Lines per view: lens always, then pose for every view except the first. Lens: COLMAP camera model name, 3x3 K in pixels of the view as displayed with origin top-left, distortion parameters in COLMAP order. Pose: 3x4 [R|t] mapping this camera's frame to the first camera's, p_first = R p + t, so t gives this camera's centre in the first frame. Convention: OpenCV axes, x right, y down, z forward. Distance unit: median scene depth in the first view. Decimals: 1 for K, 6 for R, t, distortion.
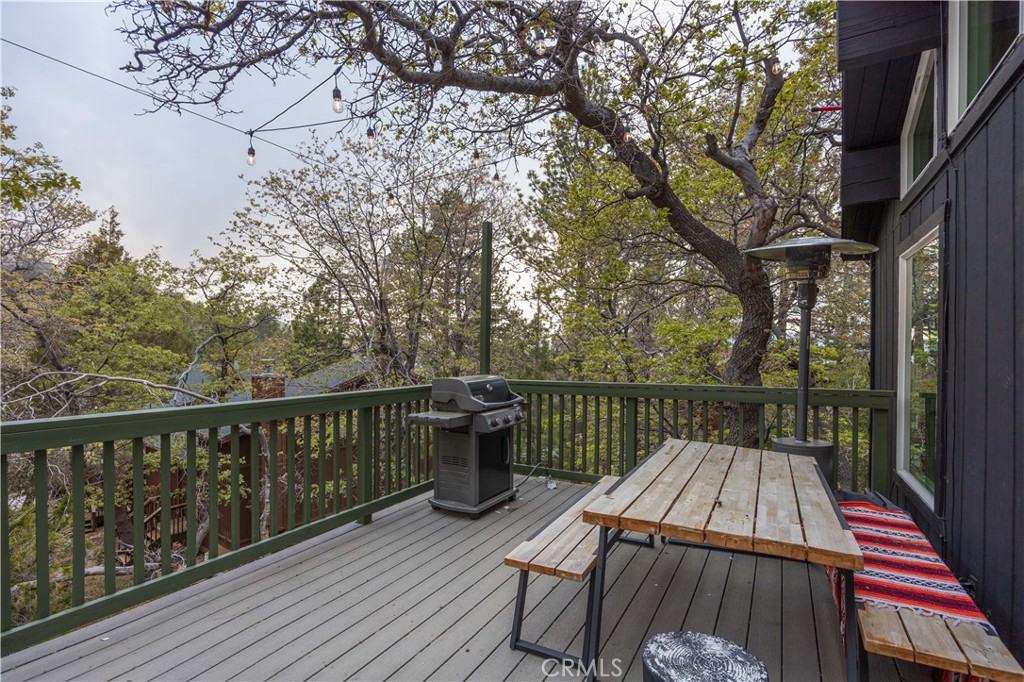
lens RADIAL K [[486.5, 0, 506.1], [0, 486.5, 336.5], [0, 0, 1]] dist [0.027432, -0.008111]
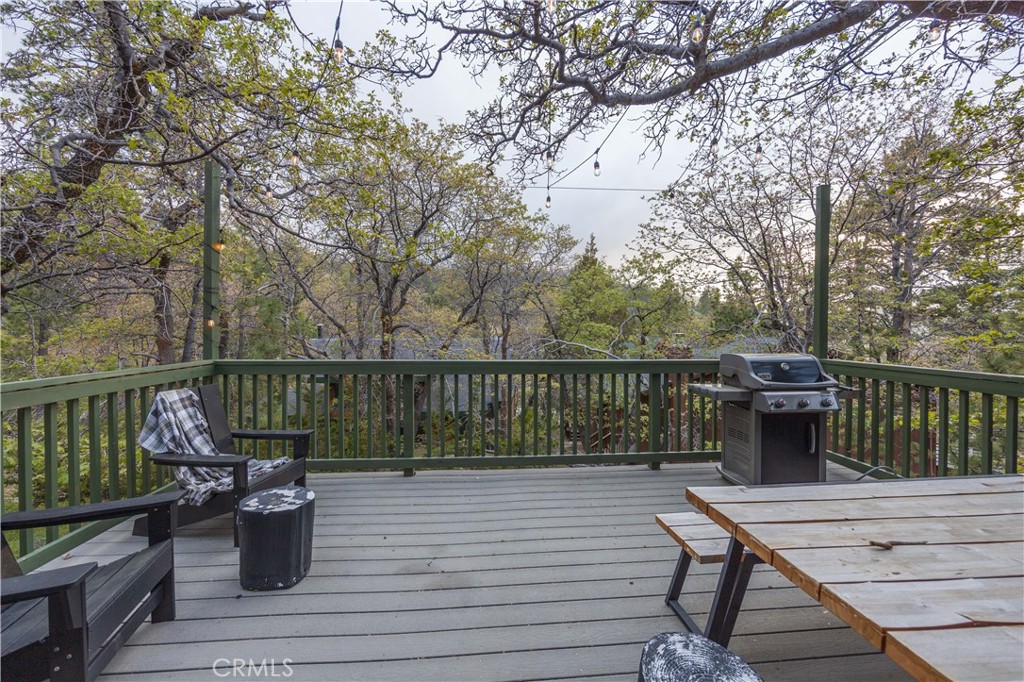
lens RADIAL K [[410.5, 0, 513.4], [0, 410.5, 306.2], [0, 0, 1]] dist [0.019820, 0.000081]
pose [[0.575303, -0.036624, -0.817120, 0.334022], [0.022263, 0.999328, -0.029116, -0.000211], [0.817637, -0.001441, 0.575732, 0.112023]]
